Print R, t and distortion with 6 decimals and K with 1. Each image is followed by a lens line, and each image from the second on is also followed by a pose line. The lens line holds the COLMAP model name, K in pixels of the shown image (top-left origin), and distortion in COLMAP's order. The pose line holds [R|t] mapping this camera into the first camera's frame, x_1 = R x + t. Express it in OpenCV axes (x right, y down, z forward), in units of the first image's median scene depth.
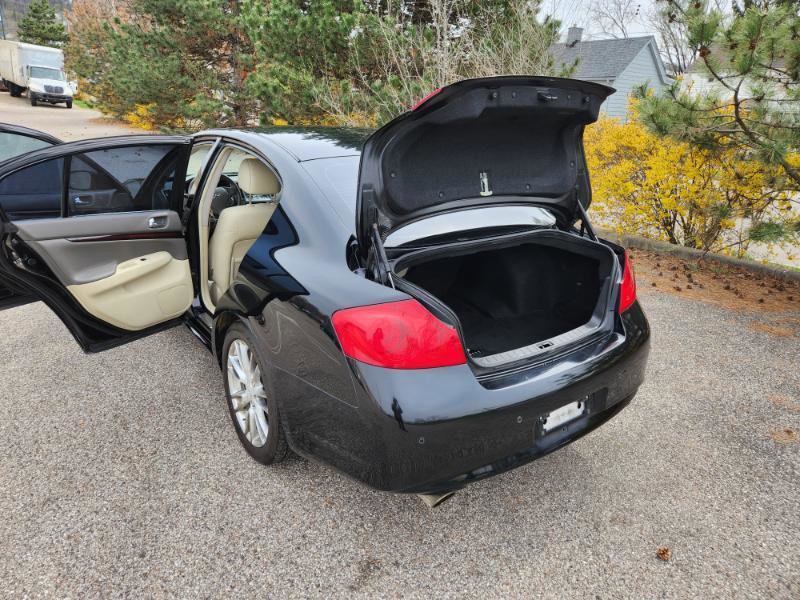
lens RADIAL K [[547.3, 0, 395.6], [0, 547.3, 299.0], [0, 0, 1]] dist [0.051935, -0.049896]
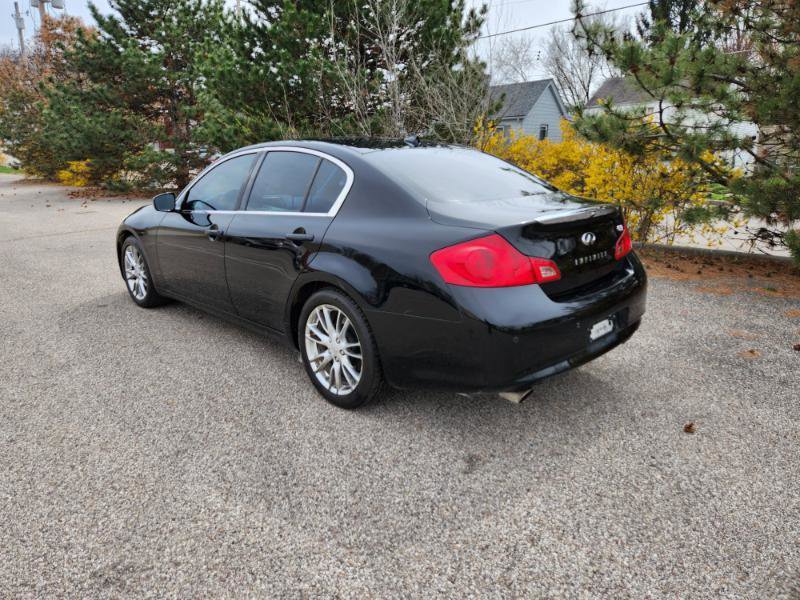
lens RADIAL K [[538.5, 0, 393.8], [0, 538.5, 298.3], [0, 0, 1]] dist [0.072611, -0.063979]
pose [[0.988838, -0.087599, 0.120519, -0.134324], [0.096741, 0.992686, -0.072214, 0.078495], [-0.113312, 0.083067, 0.990081, -0.084784]]
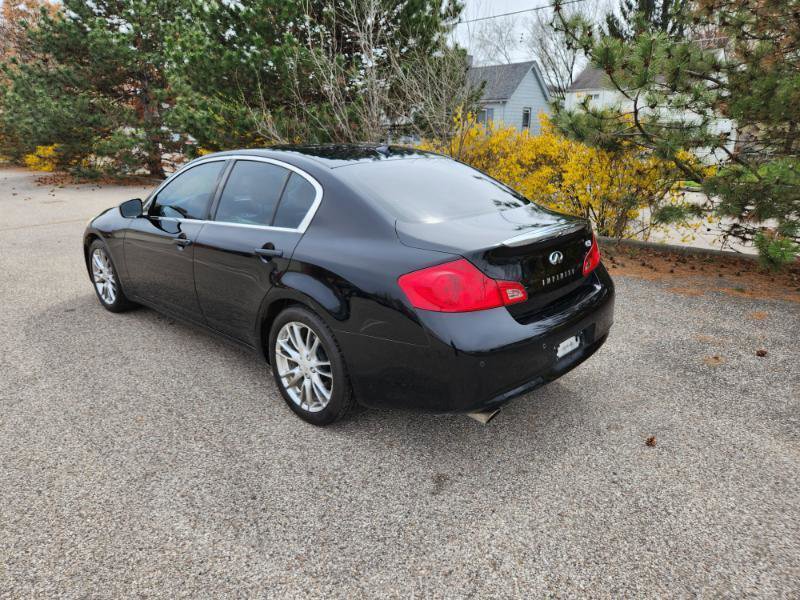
lens RADIAL K [[547.3, 0, 396.4], [0, 547.3, 300.8], [0, 0, 1]] dist [0.051935, -0.049896]
pose [[0.983509, -0.096802, 0.152772, -0.119041], [0.103176, 0.994070, -0.034342, 0.045541], [-0.148542, 0.049539, 0.987665, -0.095859]]
